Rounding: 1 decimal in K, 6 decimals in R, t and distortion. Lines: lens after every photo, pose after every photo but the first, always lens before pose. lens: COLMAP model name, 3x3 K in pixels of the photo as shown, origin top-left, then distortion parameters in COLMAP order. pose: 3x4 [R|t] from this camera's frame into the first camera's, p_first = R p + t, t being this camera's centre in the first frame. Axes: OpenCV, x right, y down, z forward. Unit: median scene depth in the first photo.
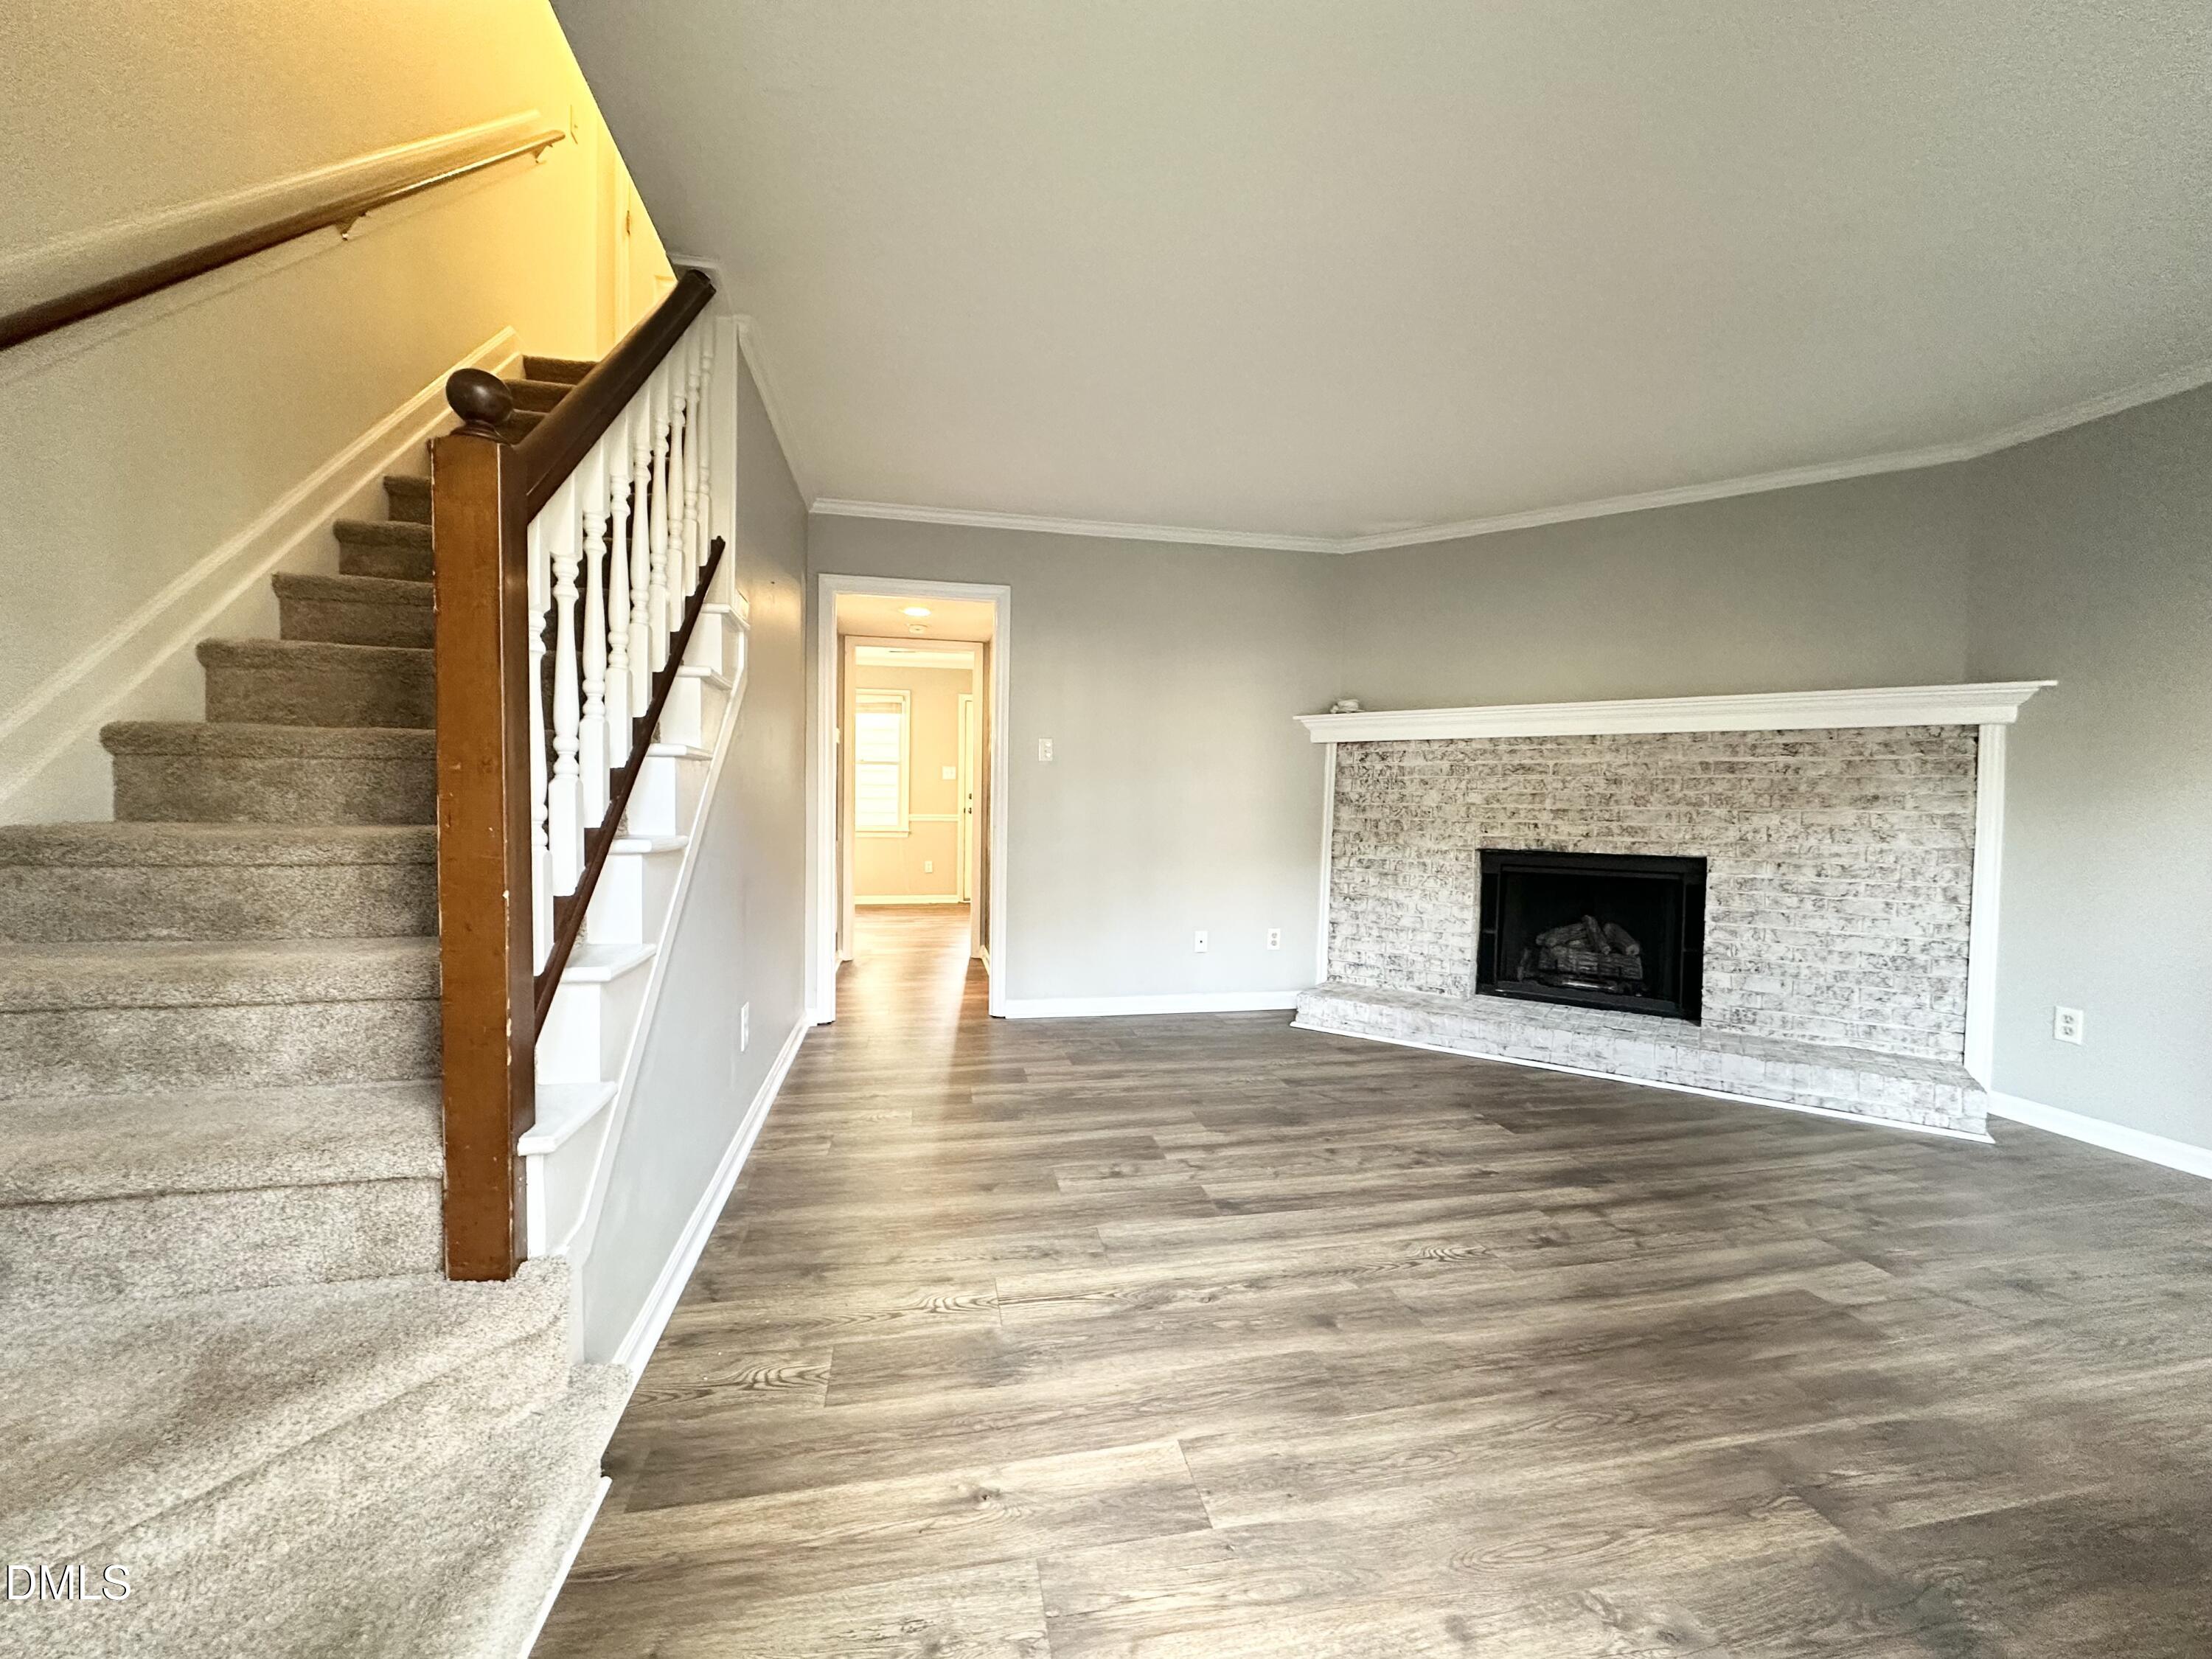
lens RADIAL K [[889.0, 0, 1101.9], [0, 889.0, 833.1], [0, 0, 1]] dist [-0.002425, -0.000190]
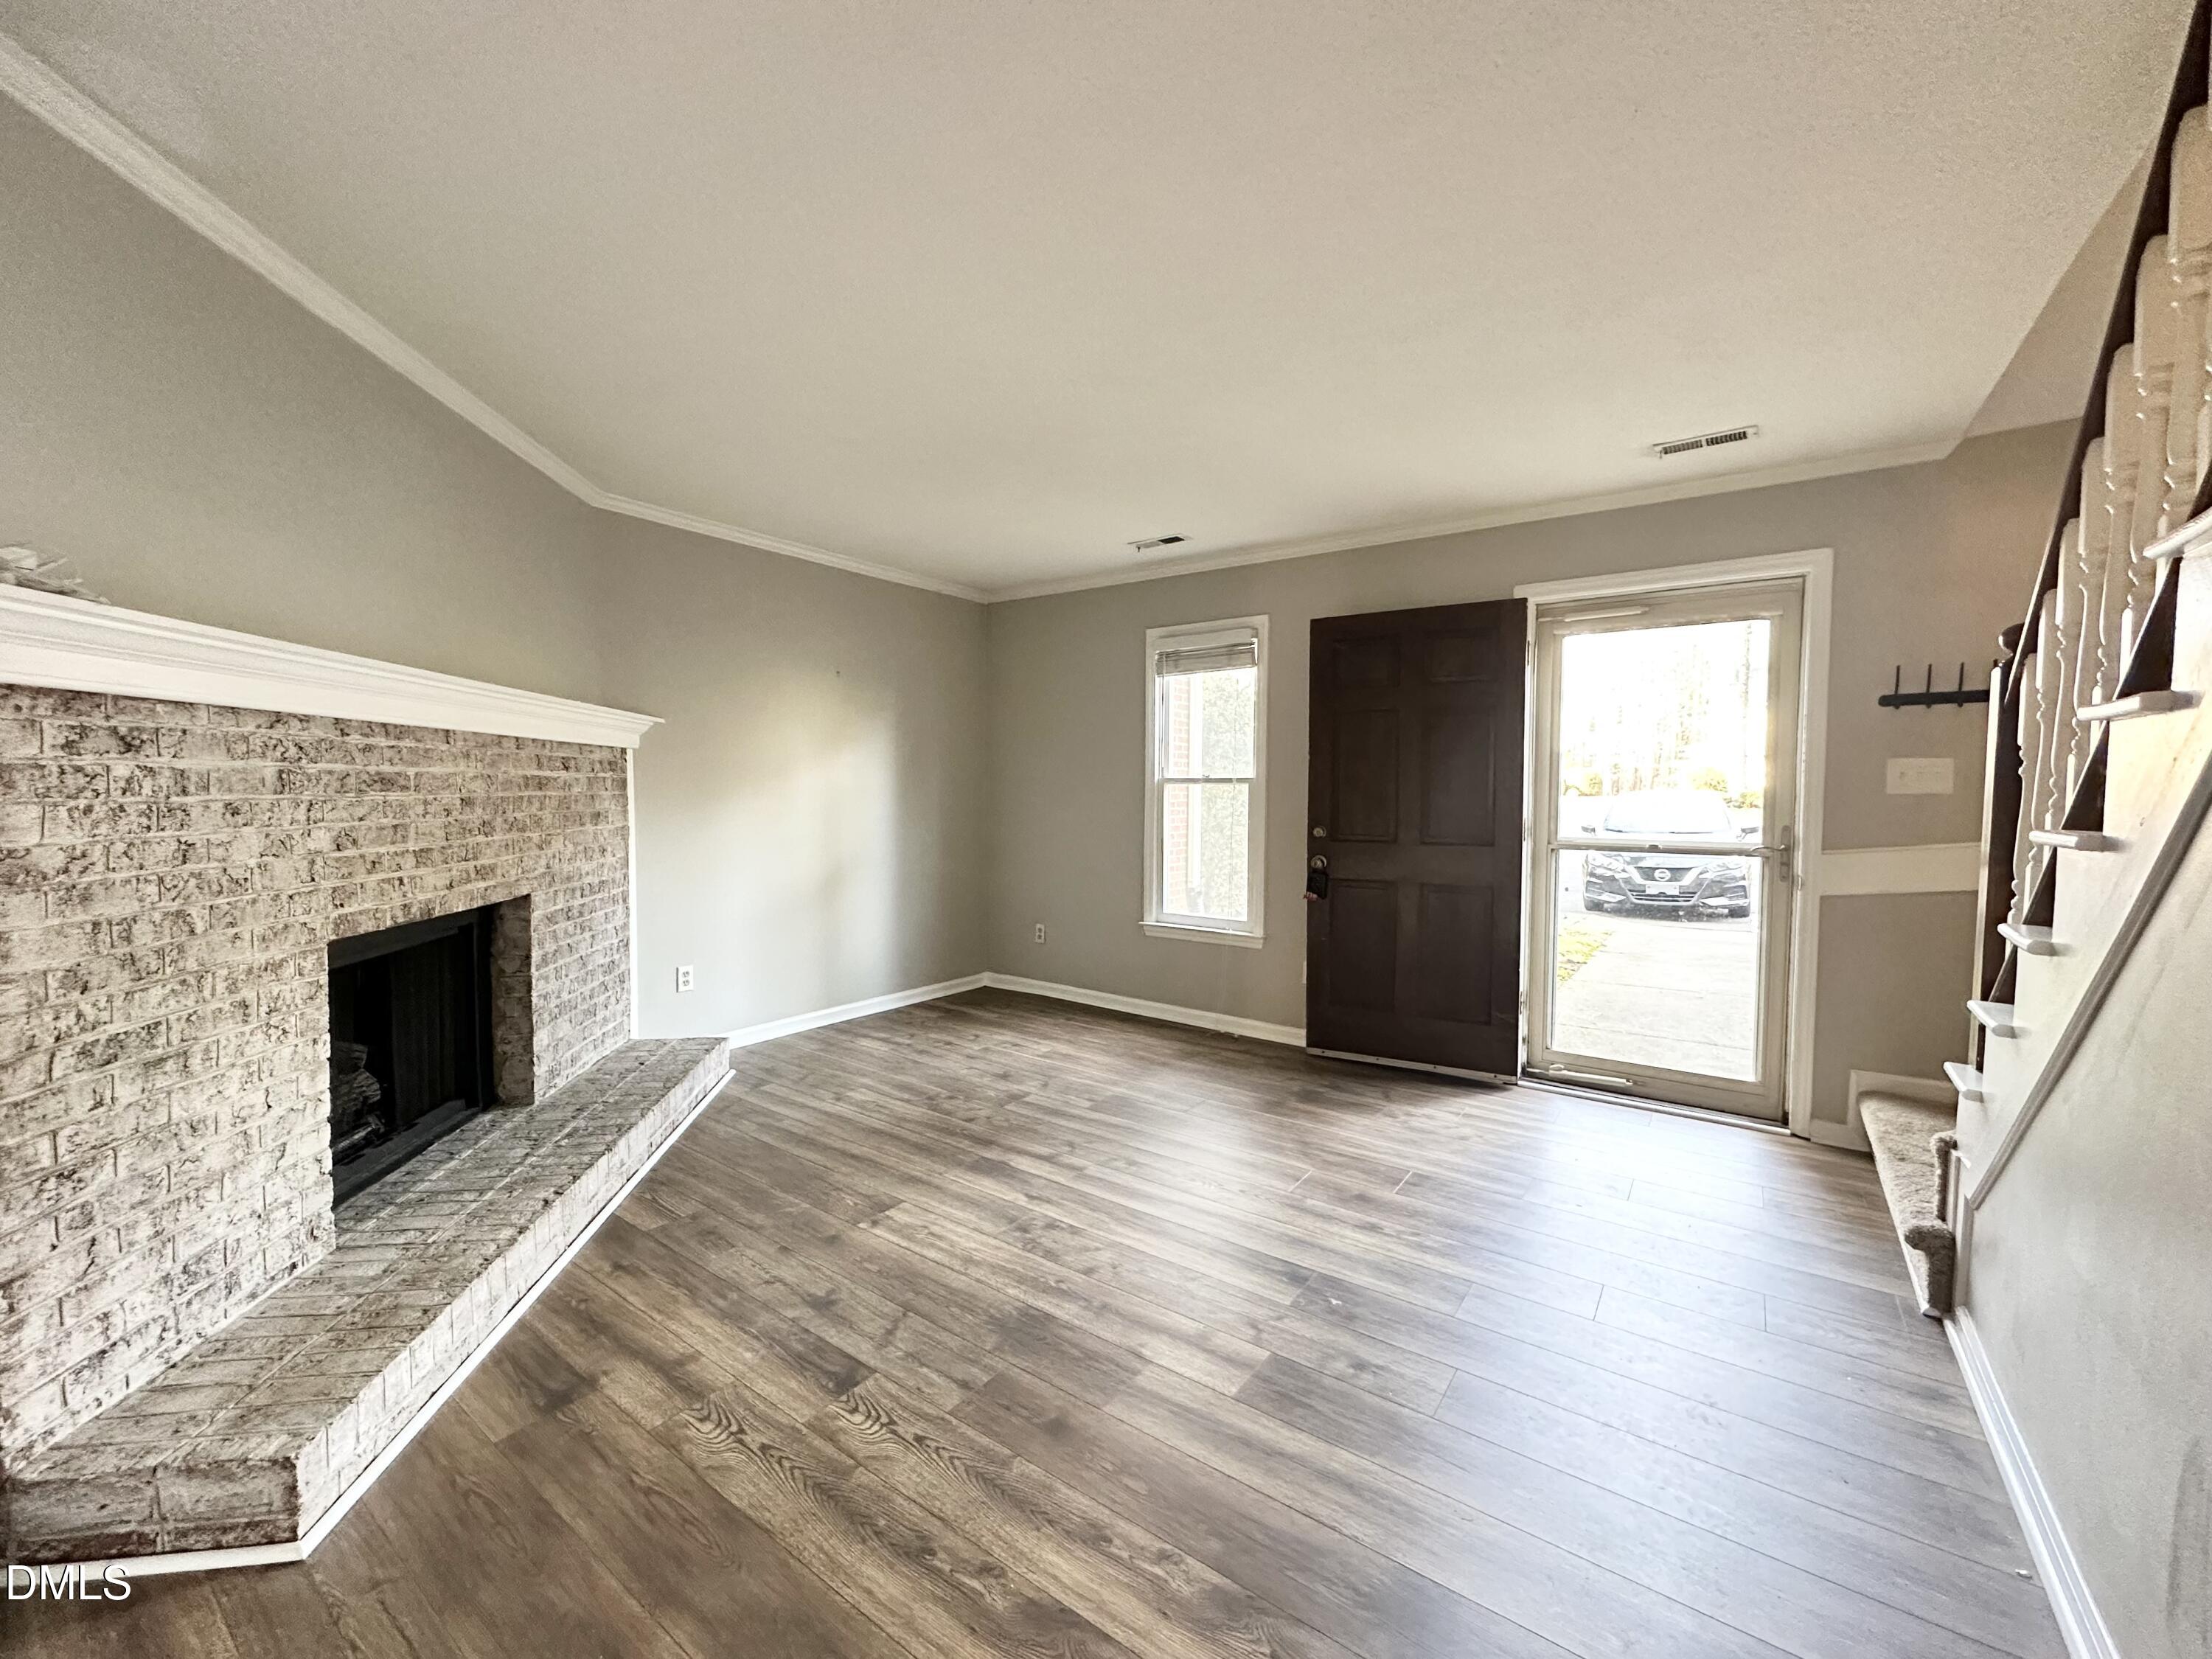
lens RADIAL K [[889.0, 0, 1093.2], [0, 889.0, 830.1], [0, 0, 1]] dist [-0.002425, -0.000190]
pose [[-0.676463, -0.053620, 0.734522, -0.248773], [0.010562, 0.996537, 0.082474, -0.090711], [-0.736401, 0.063548, -0.673554, 1.146603]]
